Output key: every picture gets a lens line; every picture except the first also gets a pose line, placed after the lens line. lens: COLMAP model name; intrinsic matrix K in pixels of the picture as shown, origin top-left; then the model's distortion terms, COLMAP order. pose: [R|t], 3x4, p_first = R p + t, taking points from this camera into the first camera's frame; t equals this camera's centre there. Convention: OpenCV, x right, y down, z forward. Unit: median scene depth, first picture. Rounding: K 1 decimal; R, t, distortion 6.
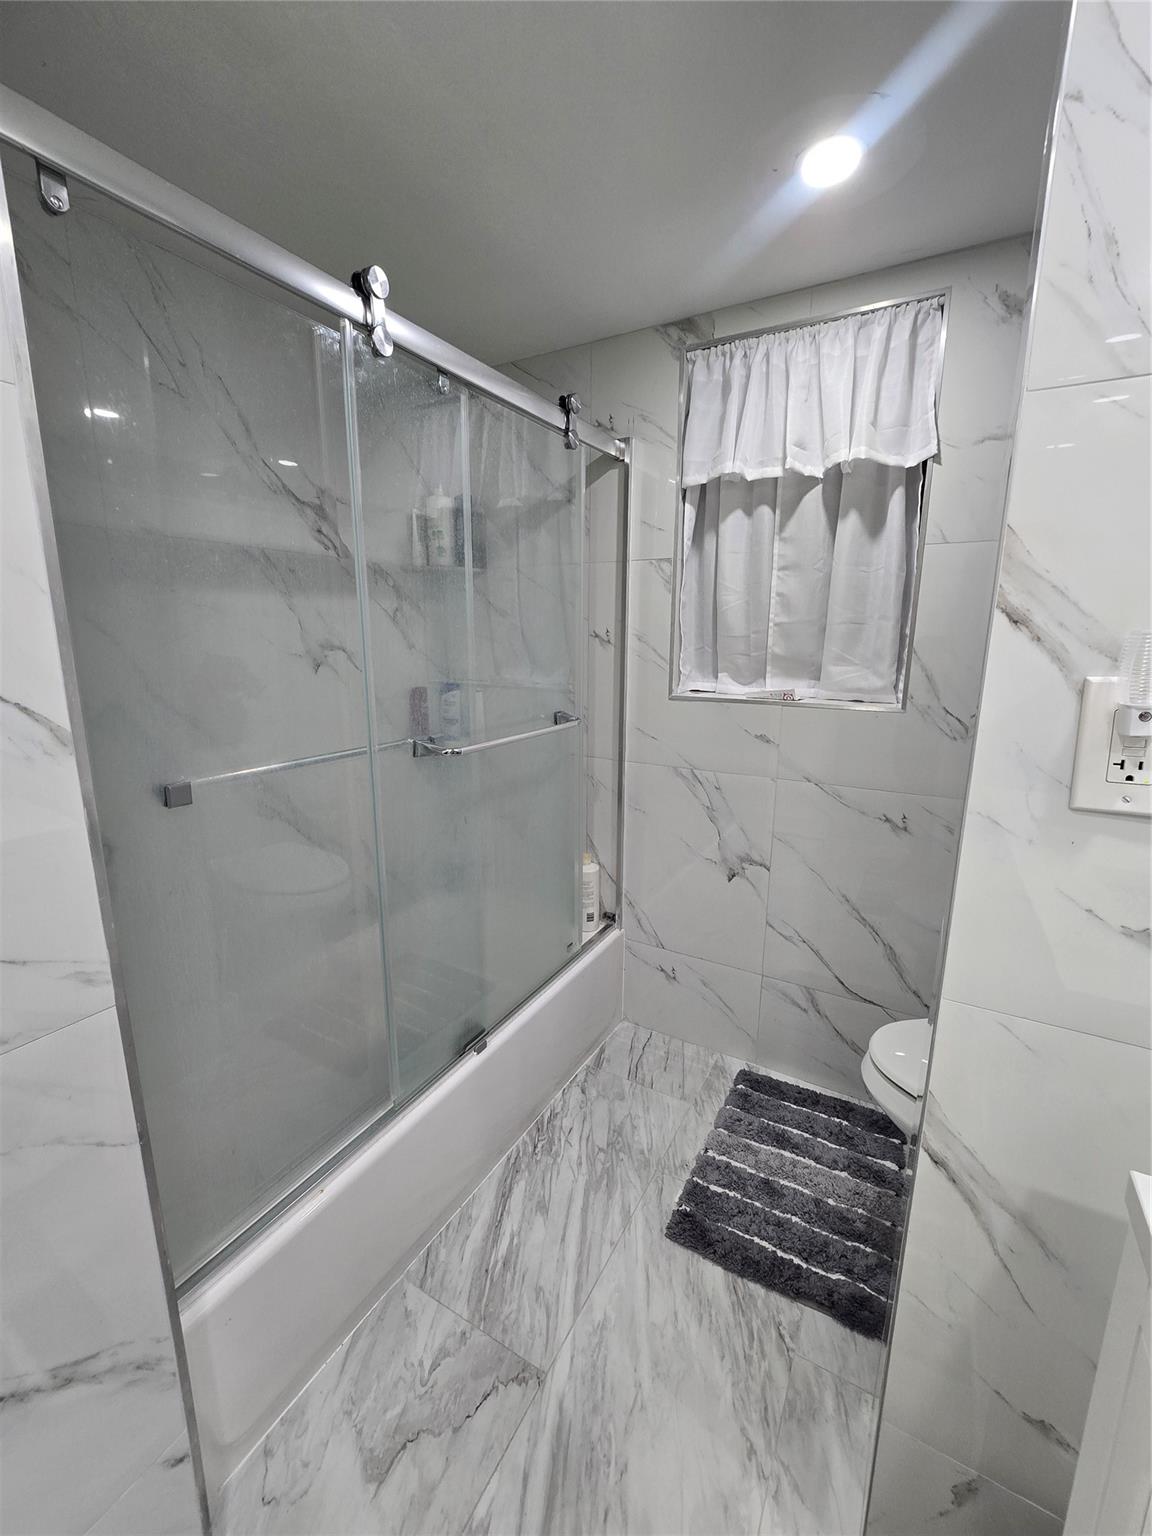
lens RADIAL K [[630.2, 0, 576.0], [0, 630.2, 768.0], [0, 0, 1]] dist [-0.000457, 0.000780]
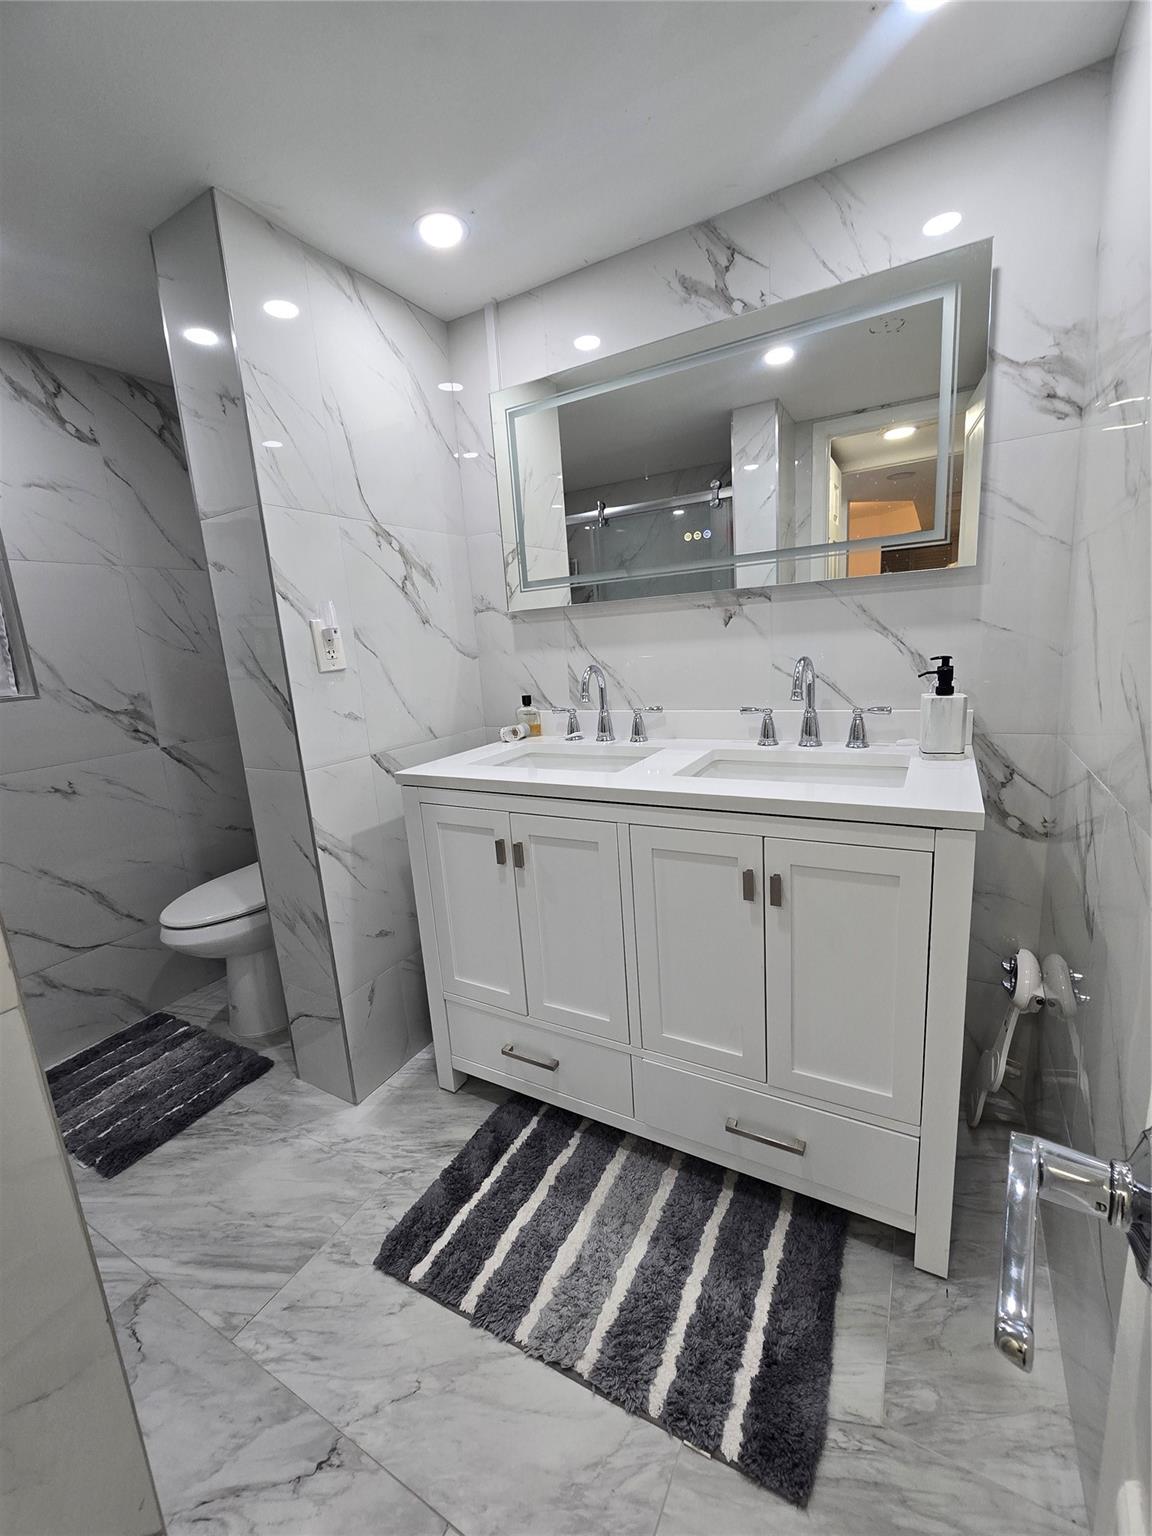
lens RADIAL K [[634.7, 0, 576.0], [0, 634.7, 768.0], [0, 0, 1]] dist [-0.001700, -0.000437]
pose [[-0.005993, -0.203700, 0.979015, -0.962029], [0.274329, 0.941137, 0.197498, 0.109142], [-0.961617, 0.269756, 0.050240, -0.007734]]
